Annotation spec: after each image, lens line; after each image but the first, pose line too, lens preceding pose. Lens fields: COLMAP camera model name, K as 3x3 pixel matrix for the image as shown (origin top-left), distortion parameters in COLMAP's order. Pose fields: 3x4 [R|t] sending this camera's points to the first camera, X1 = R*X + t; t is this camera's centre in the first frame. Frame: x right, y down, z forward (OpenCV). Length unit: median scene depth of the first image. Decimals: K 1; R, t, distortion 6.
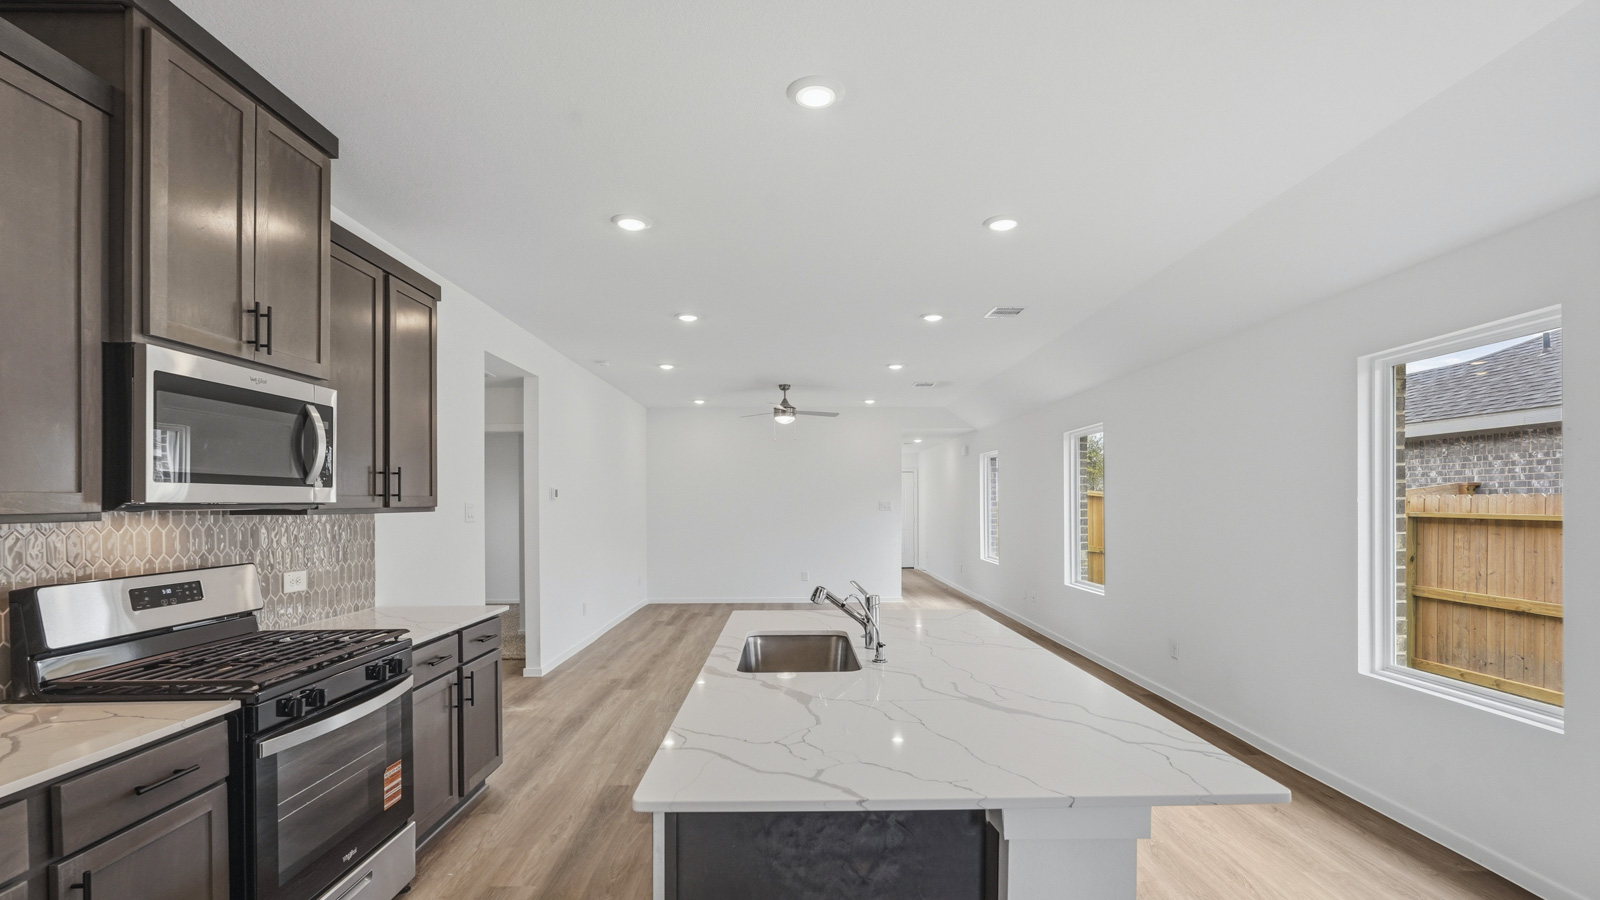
lens RADIAL K [[711.6, 0, 804.2], [0, 711.6, 491.9], [0, 0, 1]] dist [-0.013214, 0.005143]
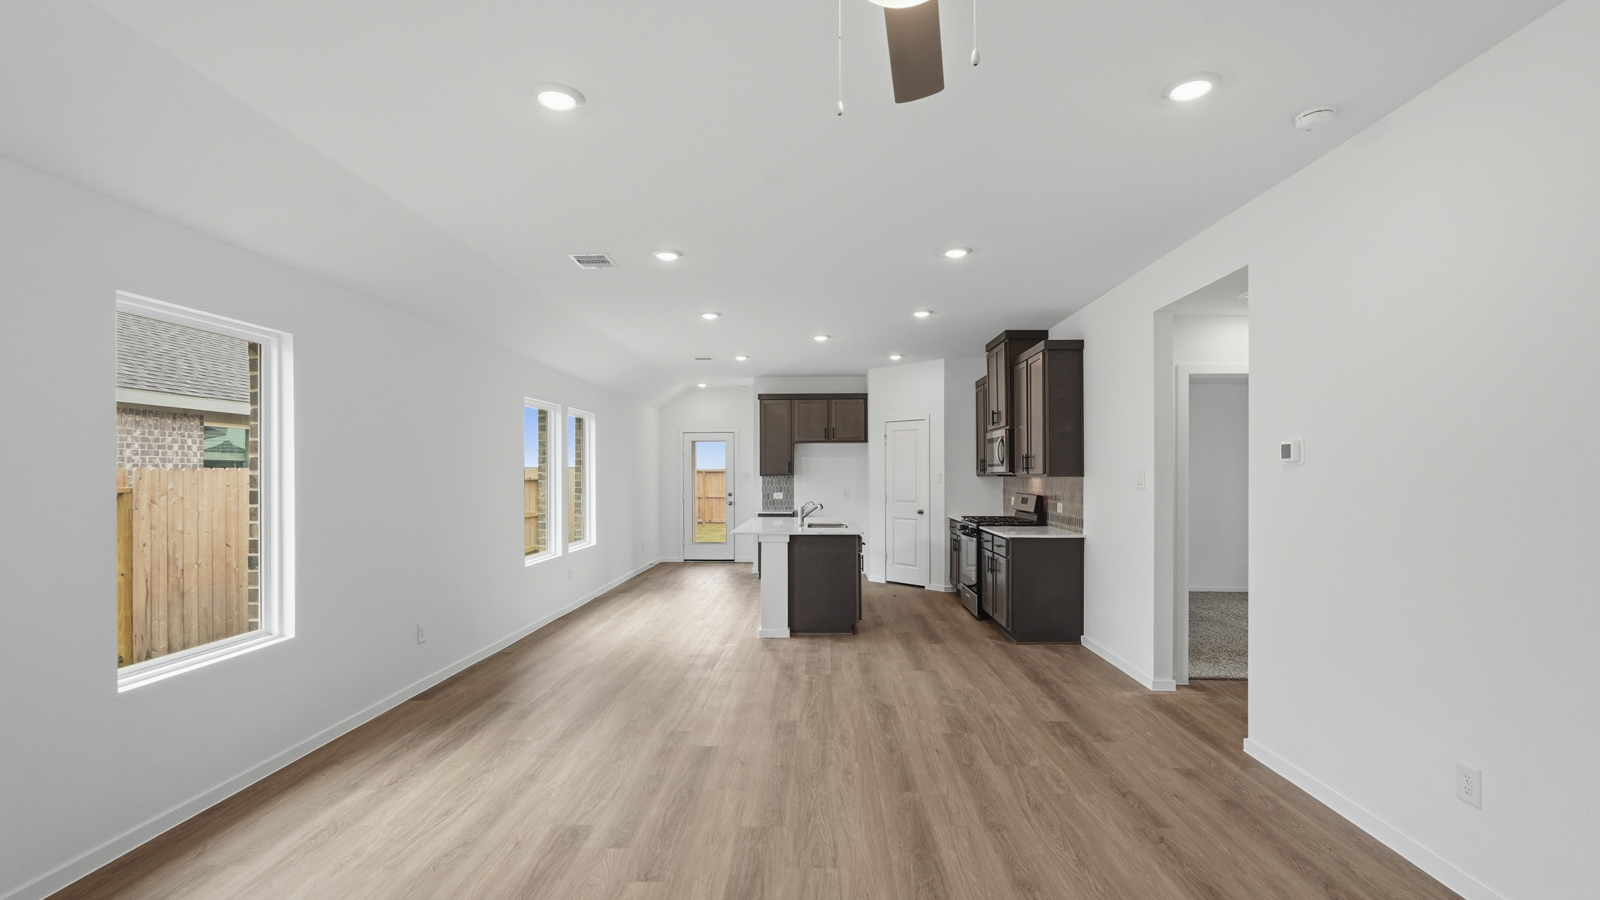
lens RADIAL K [[711.6, 0, 796.9], [0, 711.6, 470.7], [0, 0, 1]] dist [-0.013214, 0.005143]
pose [[-0.998652, 0.007132, 0.051415, -0.028104], [0.006053, 0.999759, -0.021105, 0.058288], [-0.051554, -0.020765, -0.998454, 3.469125]]
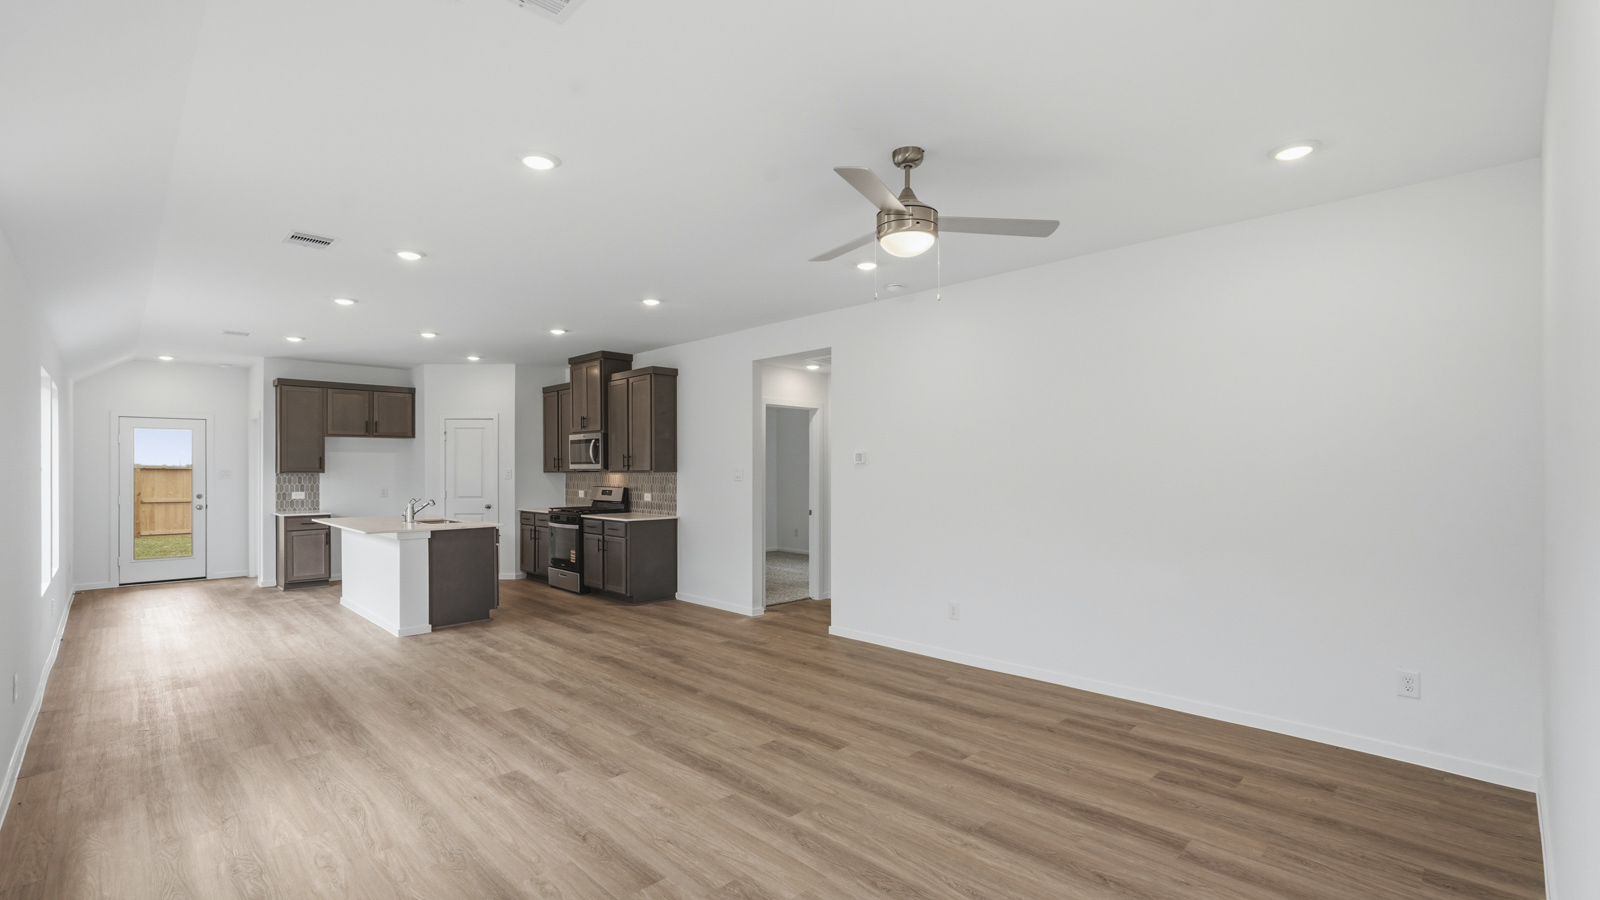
lens RADIAL K [[702.3, 0, 797.1], [0, 702.3, 466.1], [0, 0, 1]] dist [-0.017727, 0.006176]
pose [[-0.724640, 0.002873, -0.689122, 0.798424], [0.016948, 0.999763, -0.013654, 0.057788], [0.688920, -0.021574, -0.724517, 3.644037]]
